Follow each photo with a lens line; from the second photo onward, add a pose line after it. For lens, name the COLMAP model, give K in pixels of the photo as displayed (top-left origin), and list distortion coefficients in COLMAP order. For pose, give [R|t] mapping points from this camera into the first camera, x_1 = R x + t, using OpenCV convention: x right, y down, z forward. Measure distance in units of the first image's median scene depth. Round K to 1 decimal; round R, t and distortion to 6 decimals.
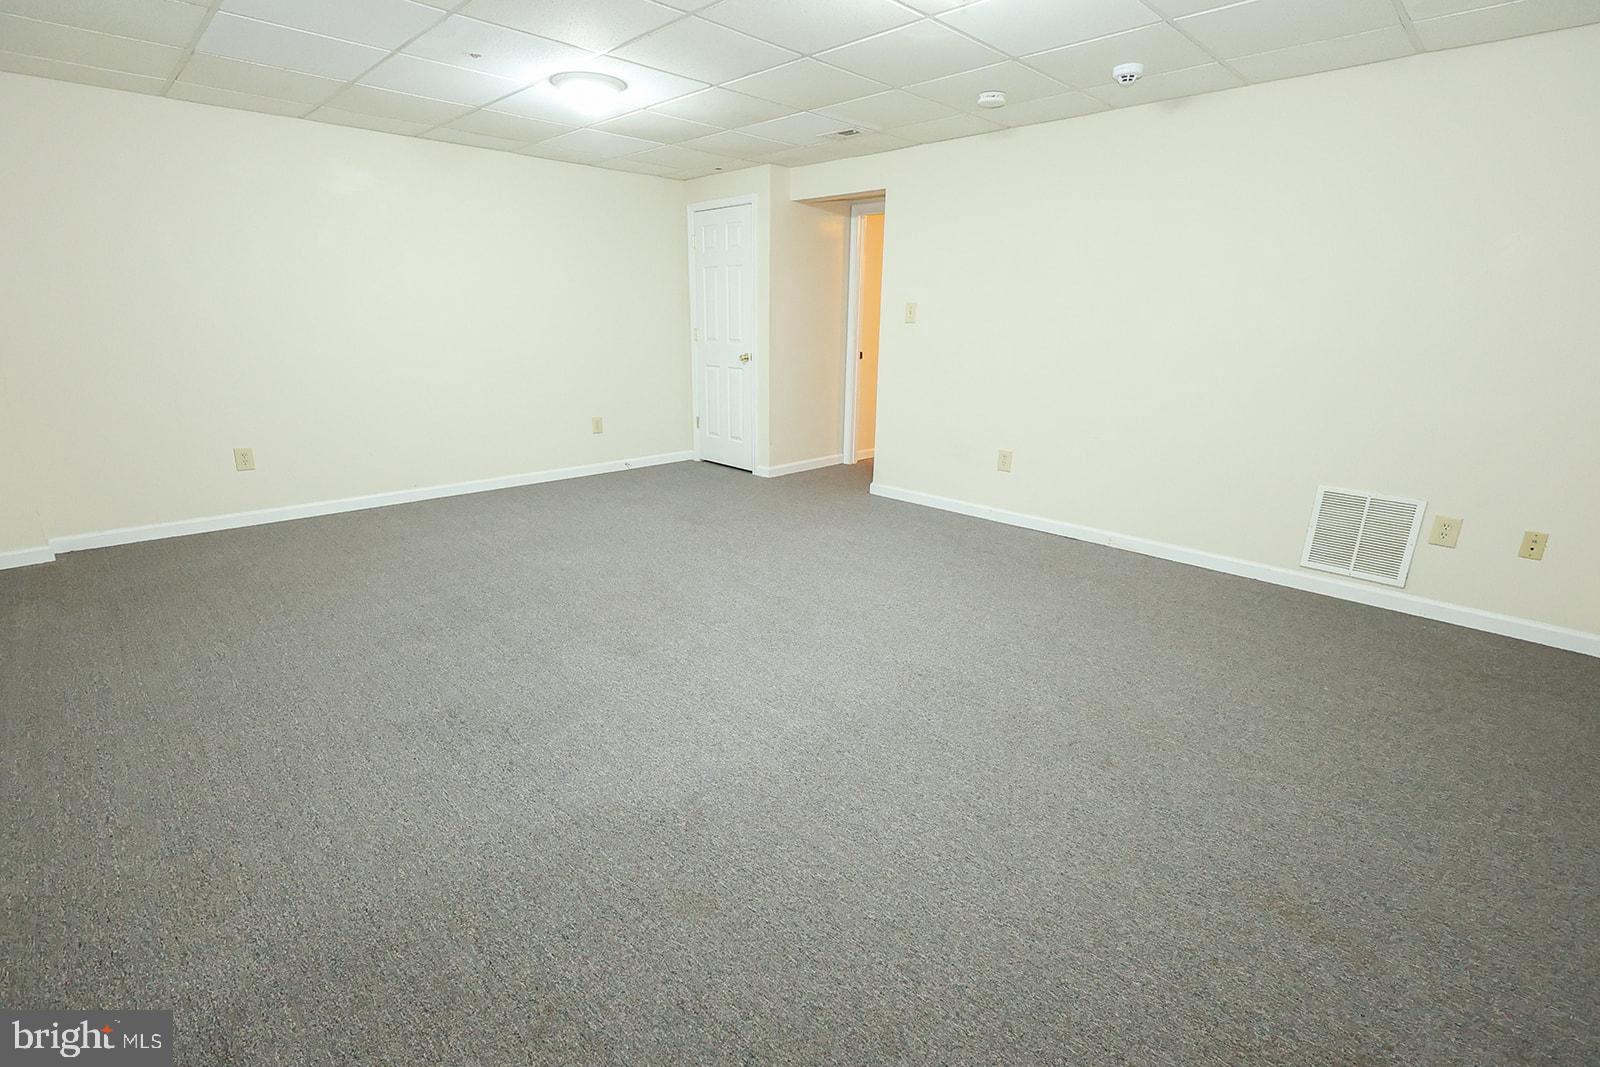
lens RADIAL K [[740.5, 0, 793.0], [0, 740.5, 525.3], [0, 0, 1]] dist [-0.003022, -0.000991]
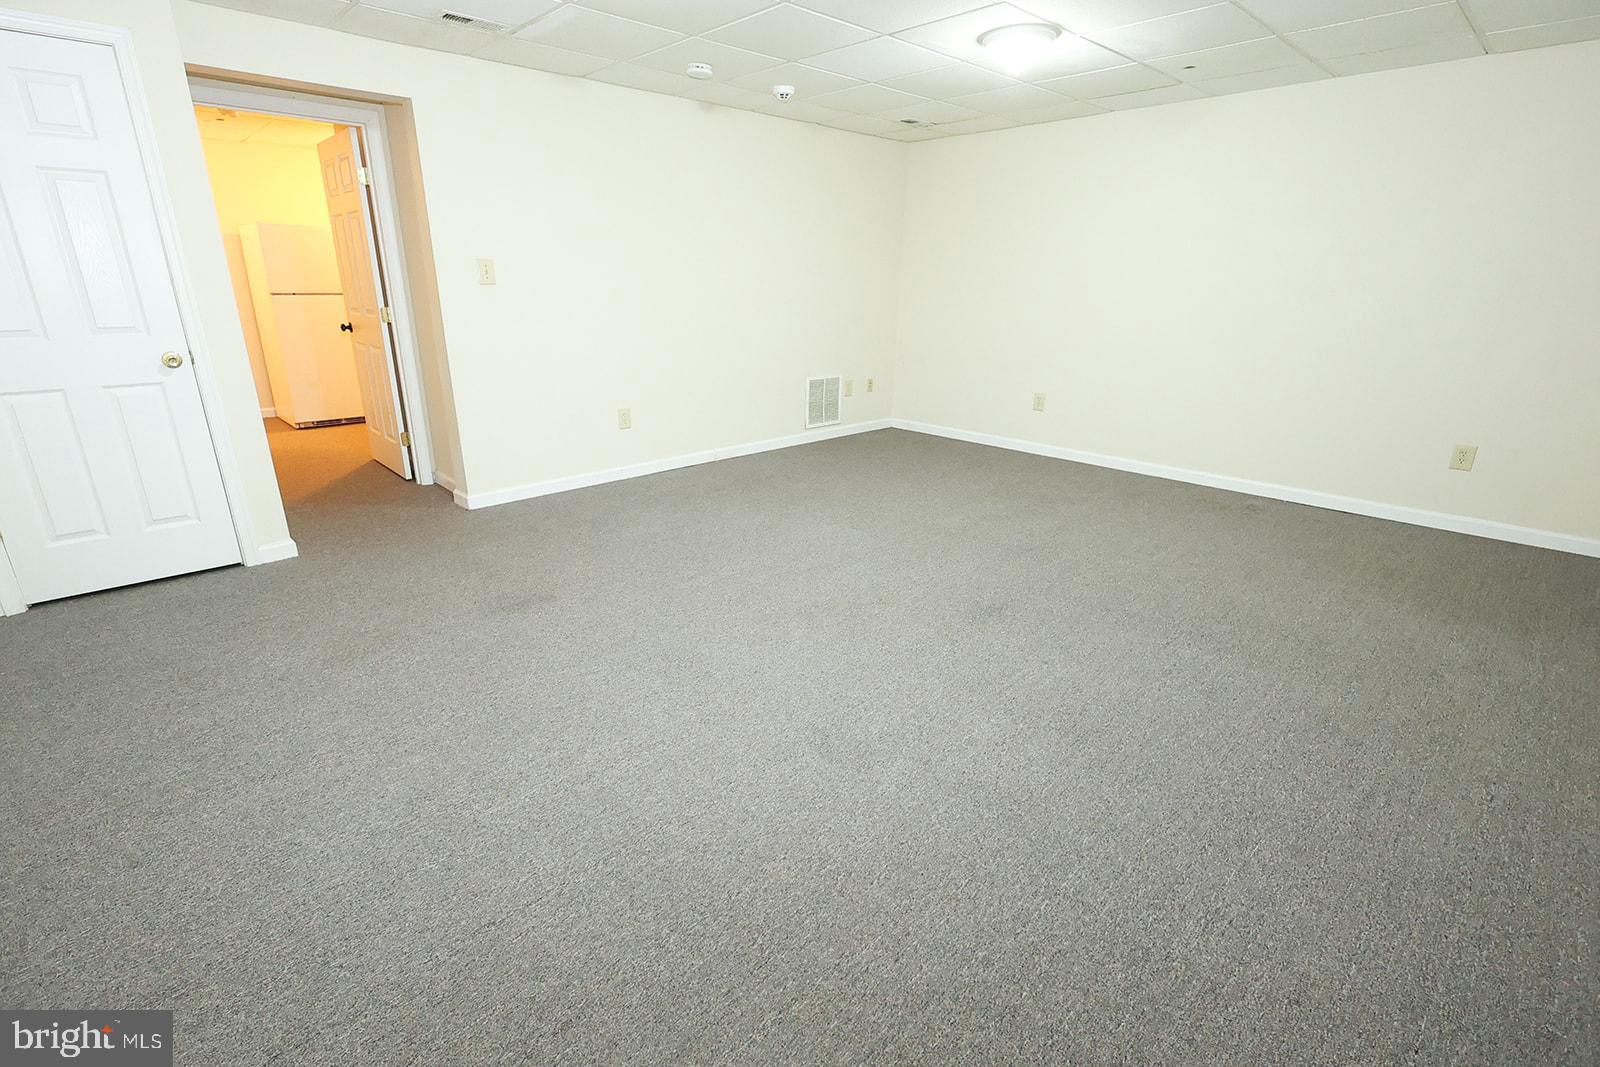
lens RADIAL K [[740.5, 0, 793.0], [0, 740.5, 525.3], [0, 0, 1]] dist [-0.003022, -0.000991]
pose [[0.021797, -0.329412, 0.943935, -0.961838], [0.266639, 0.911876, 0.312067, -0.278667], [-0.963550, 0.244888, 0.107710, 0.930140]]
